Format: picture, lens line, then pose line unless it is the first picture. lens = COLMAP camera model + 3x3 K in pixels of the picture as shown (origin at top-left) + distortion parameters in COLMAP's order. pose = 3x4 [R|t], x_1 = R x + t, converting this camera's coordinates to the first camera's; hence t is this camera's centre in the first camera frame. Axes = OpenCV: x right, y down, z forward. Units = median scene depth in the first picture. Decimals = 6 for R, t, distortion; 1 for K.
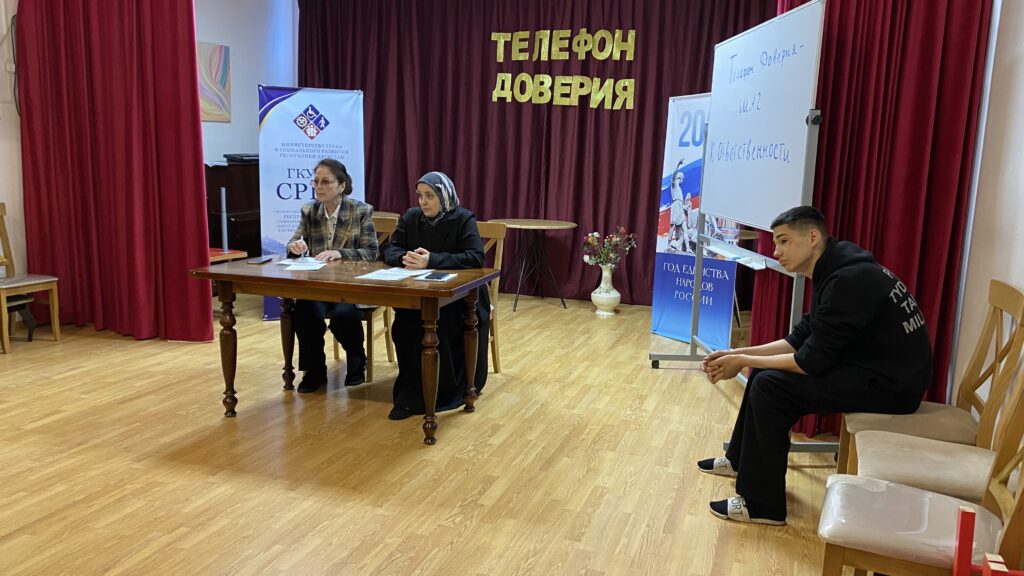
lens RADIAL K [[757.4, 0, 512.9], [0, 757.4, 292.2], [0, 0, 1]] dist [0.033952, -0.026895]
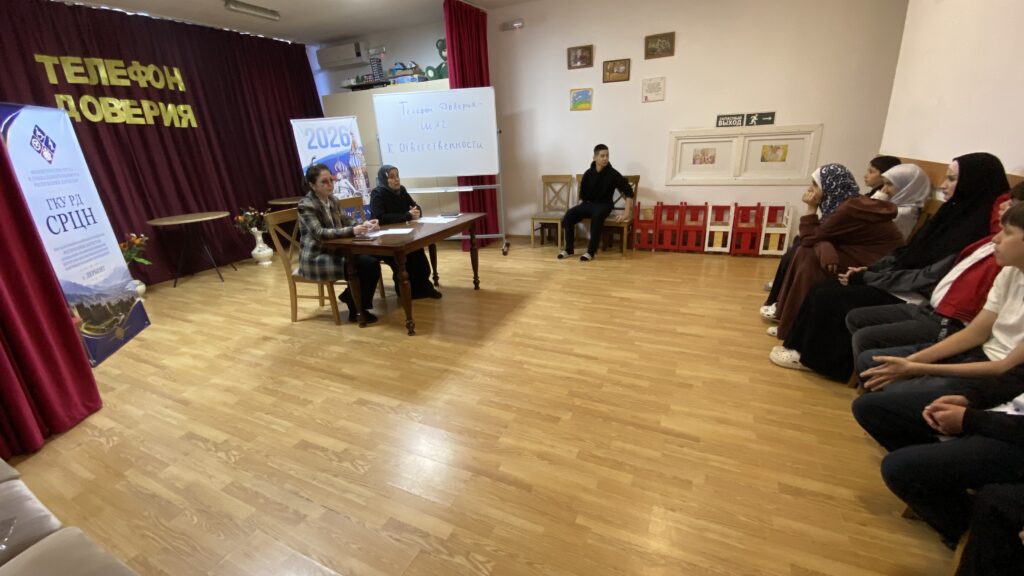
lens RADIAL K [[411.4, 0, 504.2], [0, 411.4, 292.8], [0, 0, 1]] dist [-0.000914, -0.011746]
pose [[0.119057, -0.368985, 0.921778, -0.848459], [0.230346, 0.913317, 0.335847, -0.118246], [-0.965798, 0.172343, 0.193732, 0.502904]]
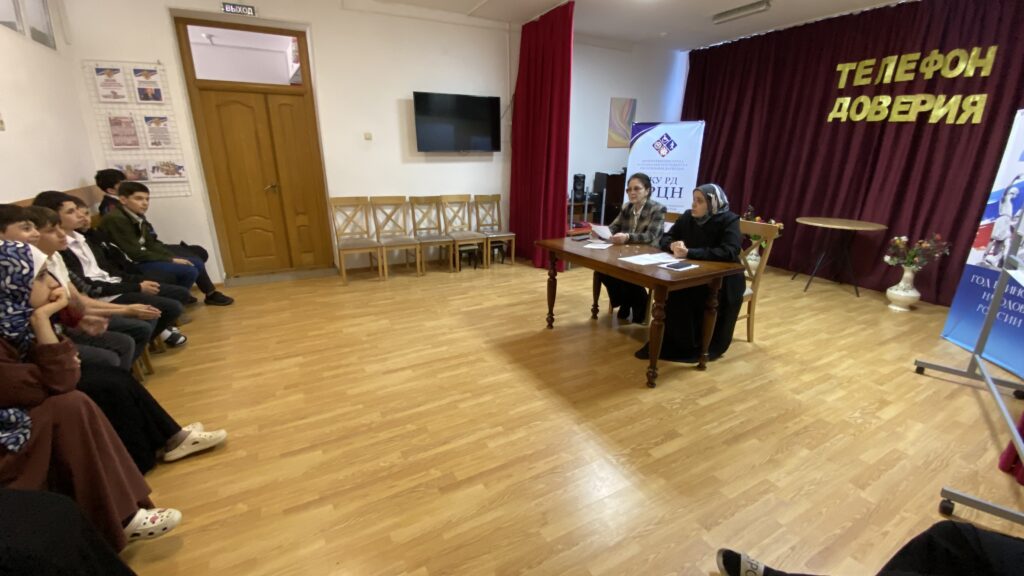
lens RADIAL K [[411.4, 0, 508.3], [0, 411.4, 291.7], [0, 0, 1]] dist [-0.000914, -0.011746]
pose [[0.741492, 0.187021, -0.644370, 0.104188], [-0.108570, 0.981155, 0.159835, -0.041992], [0.662120, -0.048557, 0.747823, 0.205673]]
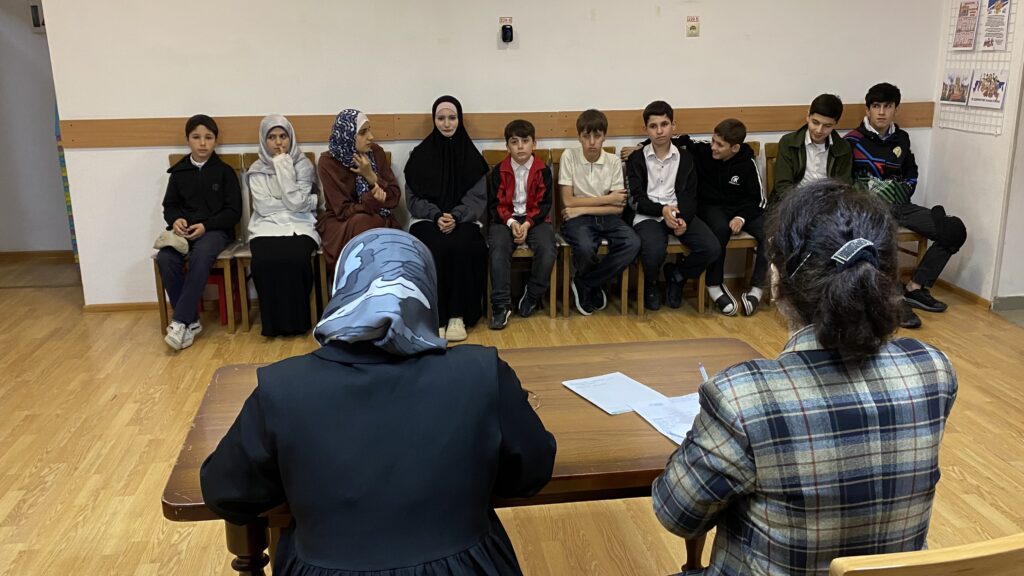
lens RADIAL K [[905.6, 0, 506.4], [0, 905.6, 290.0], [0, 0, 1]] dist [-0.003691, -0.011429]
pose [[-0.889213, 0.092736, -0.447996, 0.016113], [-0.100489, 0.915734, 0.389016, -0.211159], [0.446321, 0.390937, -0.804964, 1.054044]]
